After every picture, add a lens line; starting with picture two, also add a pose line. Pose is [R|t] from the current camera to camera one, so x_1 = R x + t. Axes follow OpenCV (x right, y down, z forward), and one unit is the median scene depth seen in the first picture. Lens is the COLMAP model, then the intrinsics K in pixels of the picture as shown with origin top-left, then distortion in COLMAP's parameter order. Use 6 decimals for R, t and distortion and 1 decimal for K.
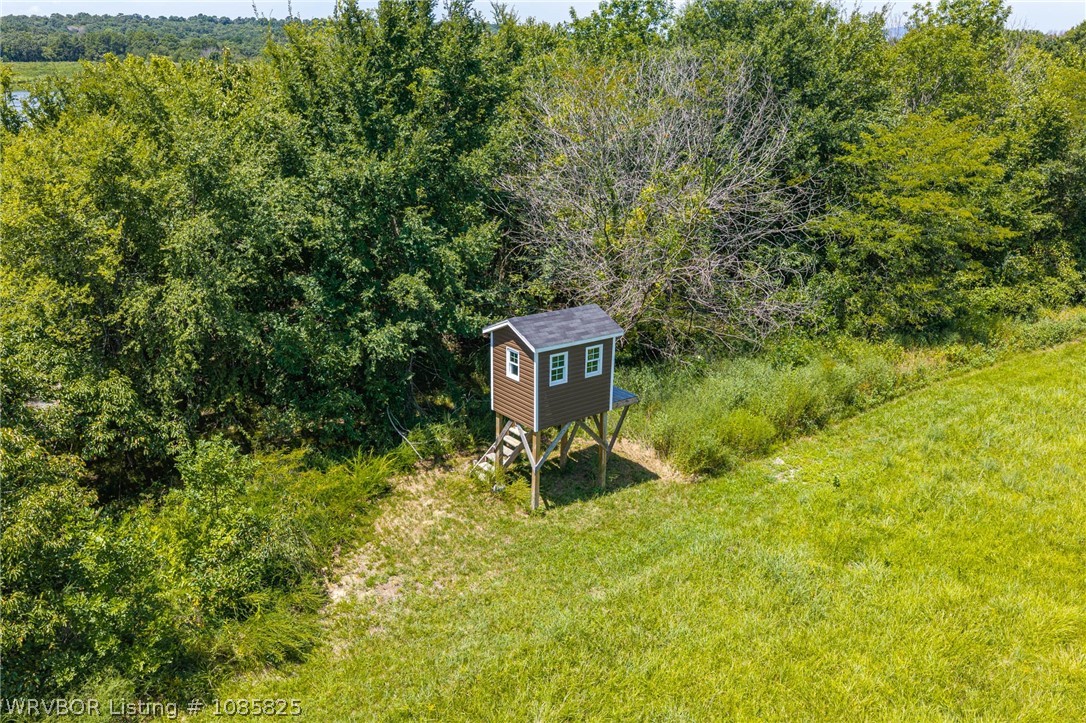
lens RADIAL K [[901.8, 0, 547.1], [0, 901.8, 358.4], [0, 0, 1]] dist [0.014064, -0.019468]
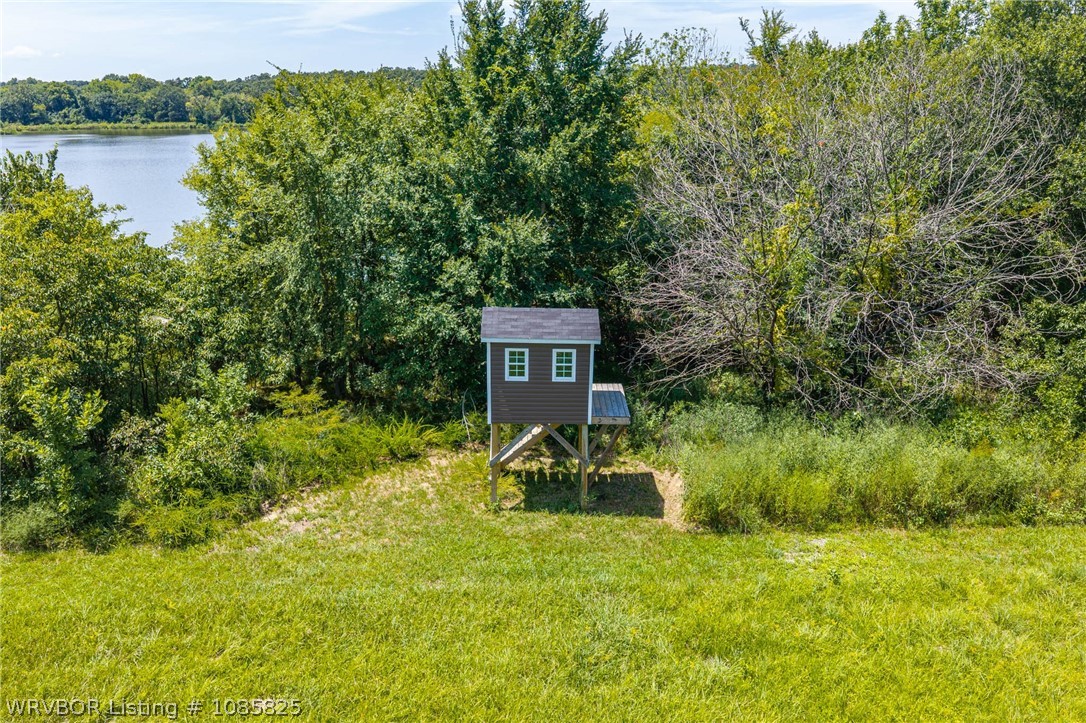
lens RADIAL K [[901.8, 0, 547.1], [0, 901.8, 358.4], [0, 0, 1]] dist [0.014064, -0.019468]
pose [[0.791497, 0.158952, -0.590142, 0.603482], [-0.185637, 0.982494, 0.015655, -0.016140], [0.582299, 0.097162, 0.807148, 0.230742]]
